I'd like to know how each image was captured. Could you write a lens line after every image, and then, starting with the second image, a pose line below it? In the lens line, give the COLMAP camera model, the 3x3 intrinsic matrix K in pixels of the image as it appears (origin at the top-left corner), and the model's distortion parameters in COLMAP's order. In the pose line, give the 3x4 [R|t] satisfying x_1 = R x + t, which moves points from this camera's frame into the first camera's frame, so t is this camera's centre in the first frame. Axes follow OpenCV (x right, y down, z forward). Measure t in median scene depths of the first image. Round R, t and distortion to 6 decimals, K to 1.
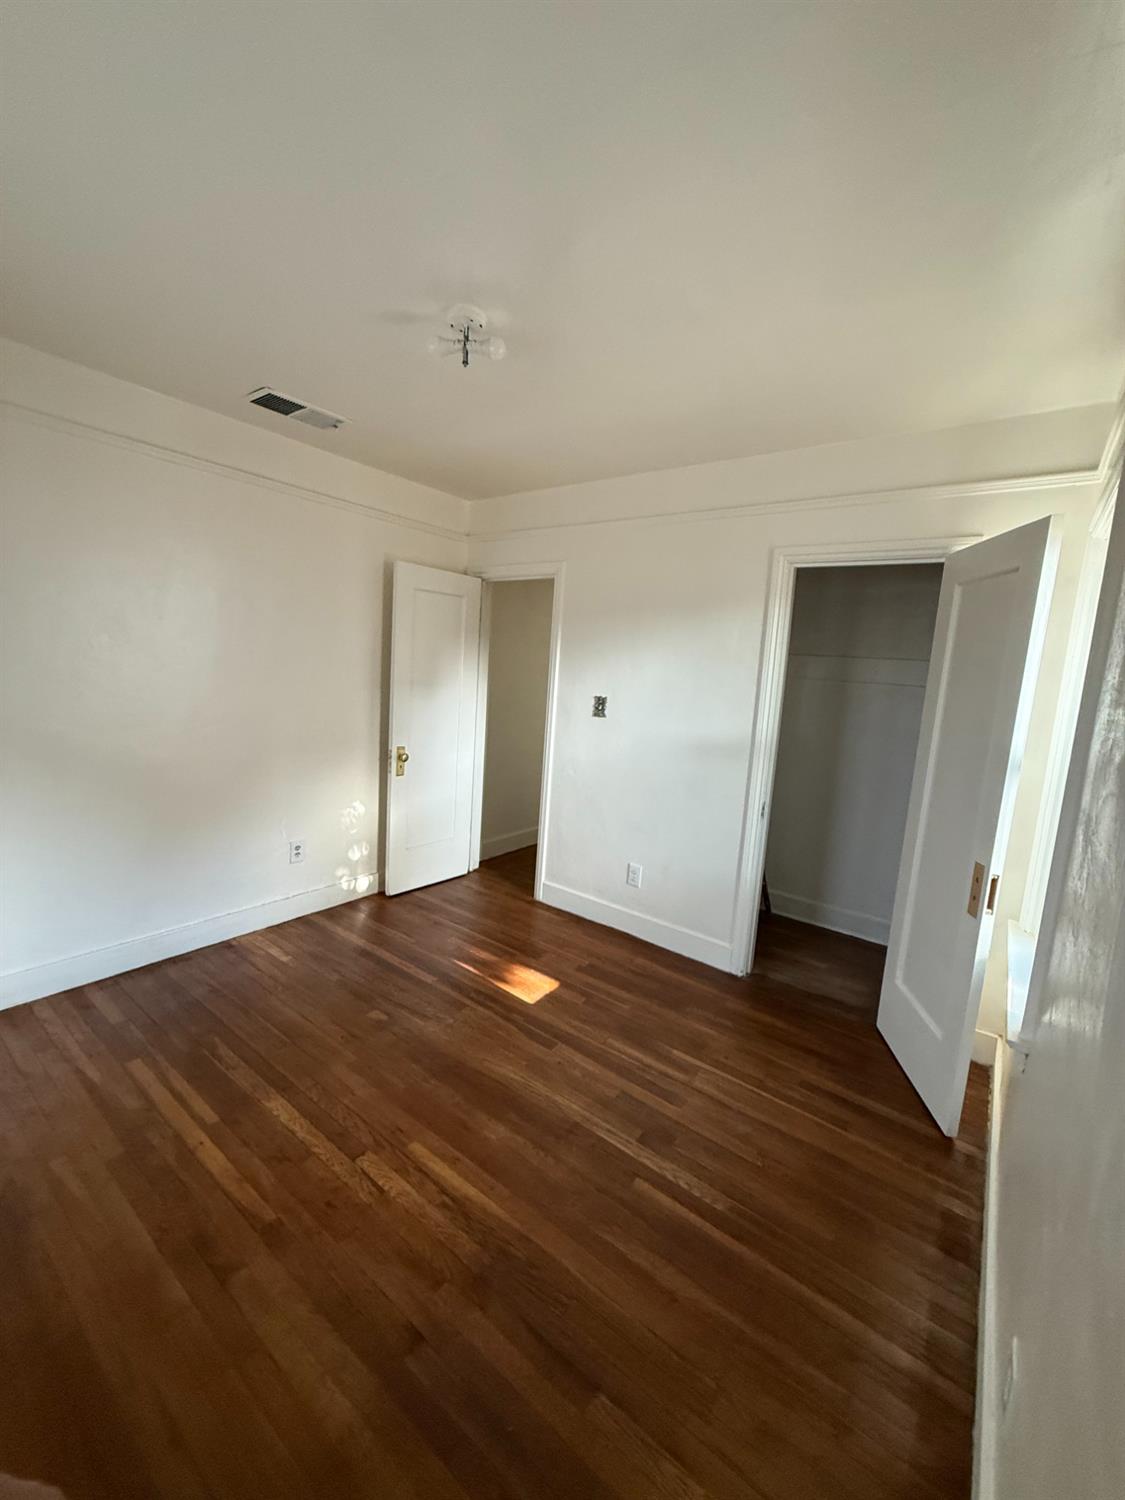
lens RADIAL K [[595.2, 0, 558.5], [0, 595.2, 746.9], [0, 0, 1]] dist [-0.000680, -0.000191]
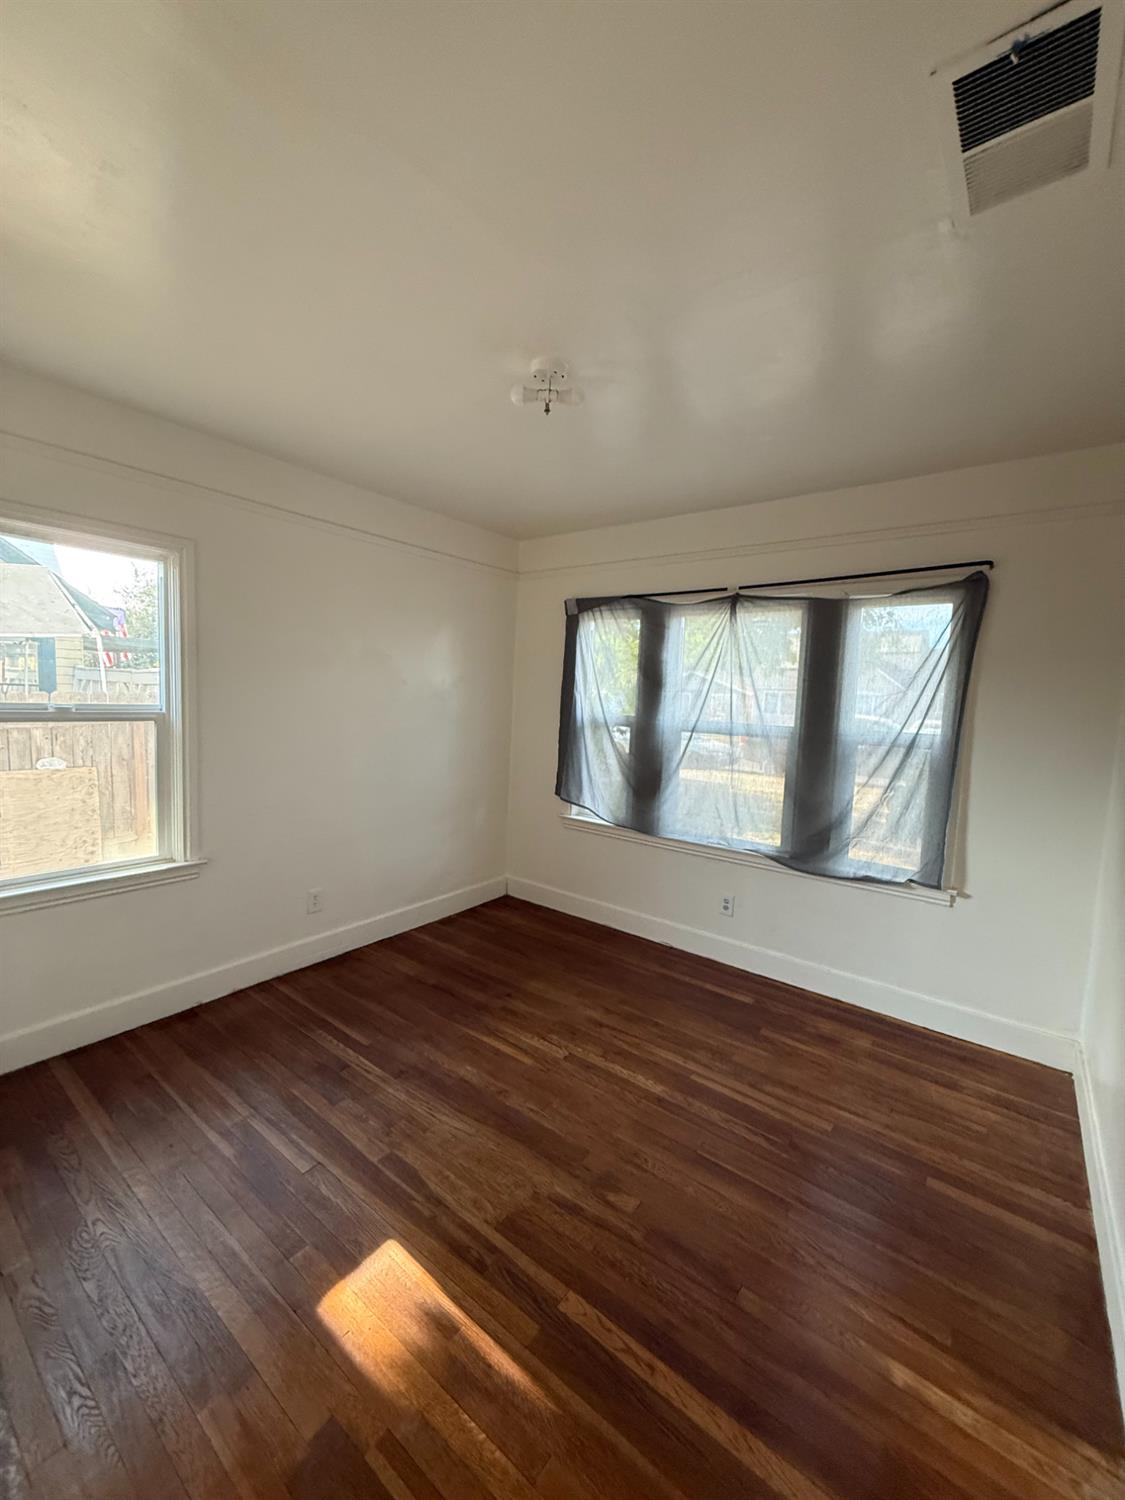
lens RADIAL K [[595.2, 0, 558.5], [0, 595.2, 746.9], [0, 0, 1]] dist [-0.000680, -0.000191]
pose [[-0.994193, -0.107511, -0.004666, -0.213163], [-0.105907, 0.969828, 0.219586, -0.277868], [-0.019083, 0.218805, -0.975582, 2.008573]]
